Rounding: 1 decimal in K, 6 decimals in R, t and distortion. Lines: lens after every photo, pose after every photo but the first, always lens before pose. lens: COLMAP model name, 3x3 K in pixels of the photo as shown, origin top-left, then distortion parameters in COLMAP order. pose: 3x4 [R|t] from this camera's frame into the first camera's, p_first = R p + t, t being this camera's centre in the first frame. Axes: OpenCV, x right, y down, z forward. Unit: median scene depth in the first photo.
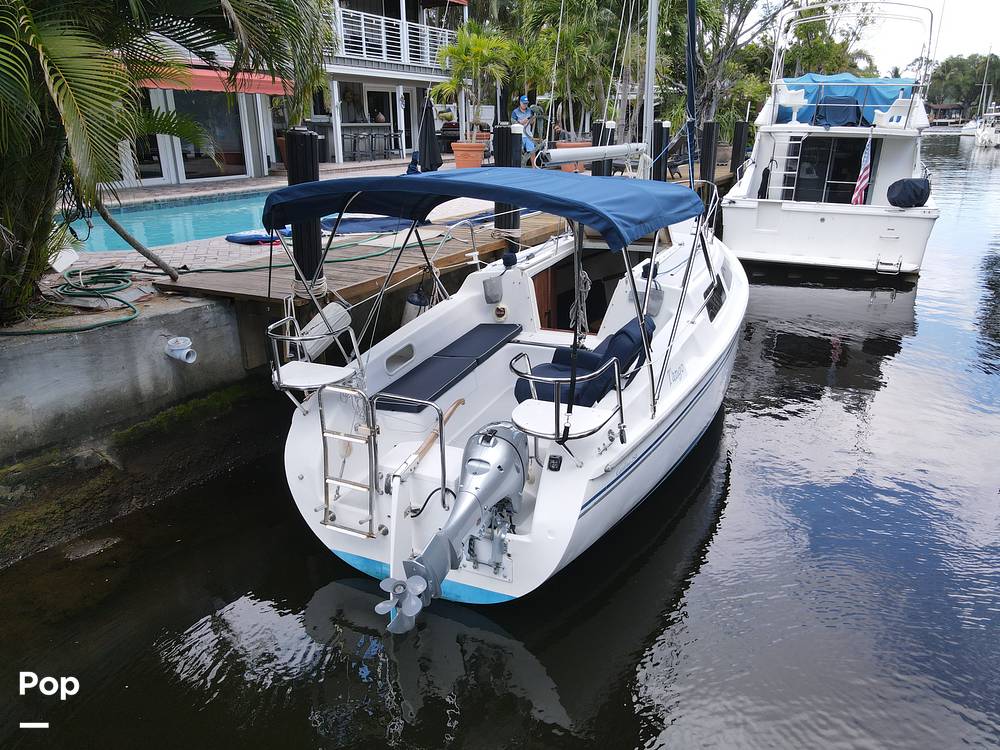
lens RADIAL K [[720.5, 0, 511.5], [0, 720.5, 380.7], [0, 0, 1]] dist [-0.022373, -0.000564]
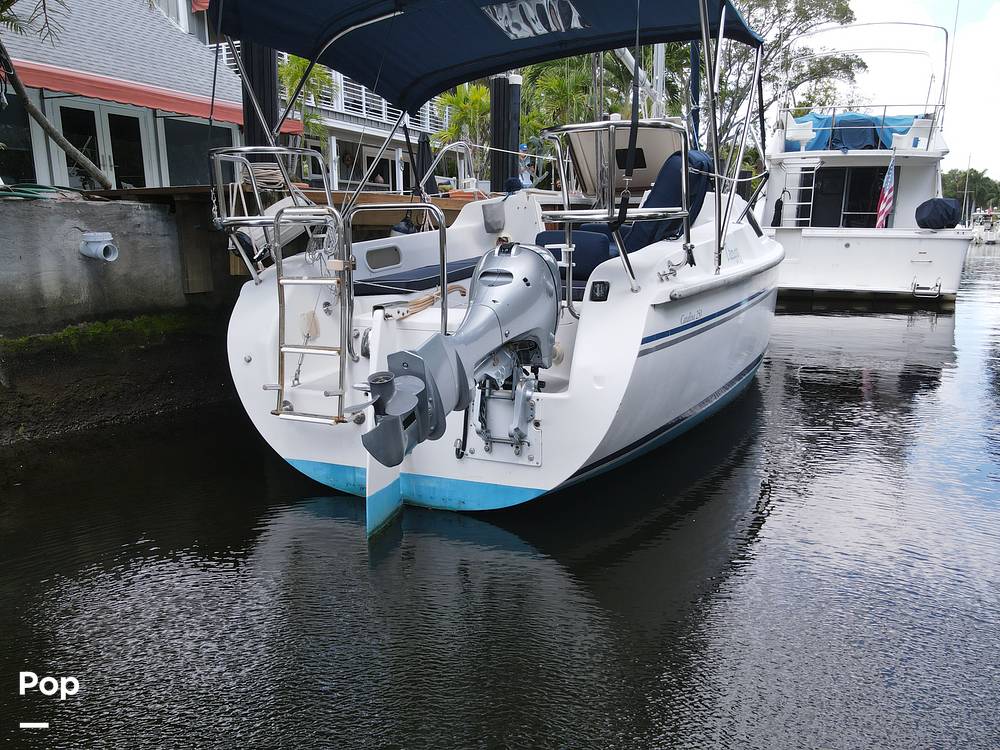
lens RADIAL K [[731.2, 0, 521.5], [0, 731.2, 377.5], [0, 0, 1]] dist [-0.030150, 0.008911]
pose [[0.999901, -0.012506, 0.006432, 0.005815], [0.013341, 0.988203, -0.152567, 0.212456], [-0.004448, 0.152638, 0.988272, 0.197594]]
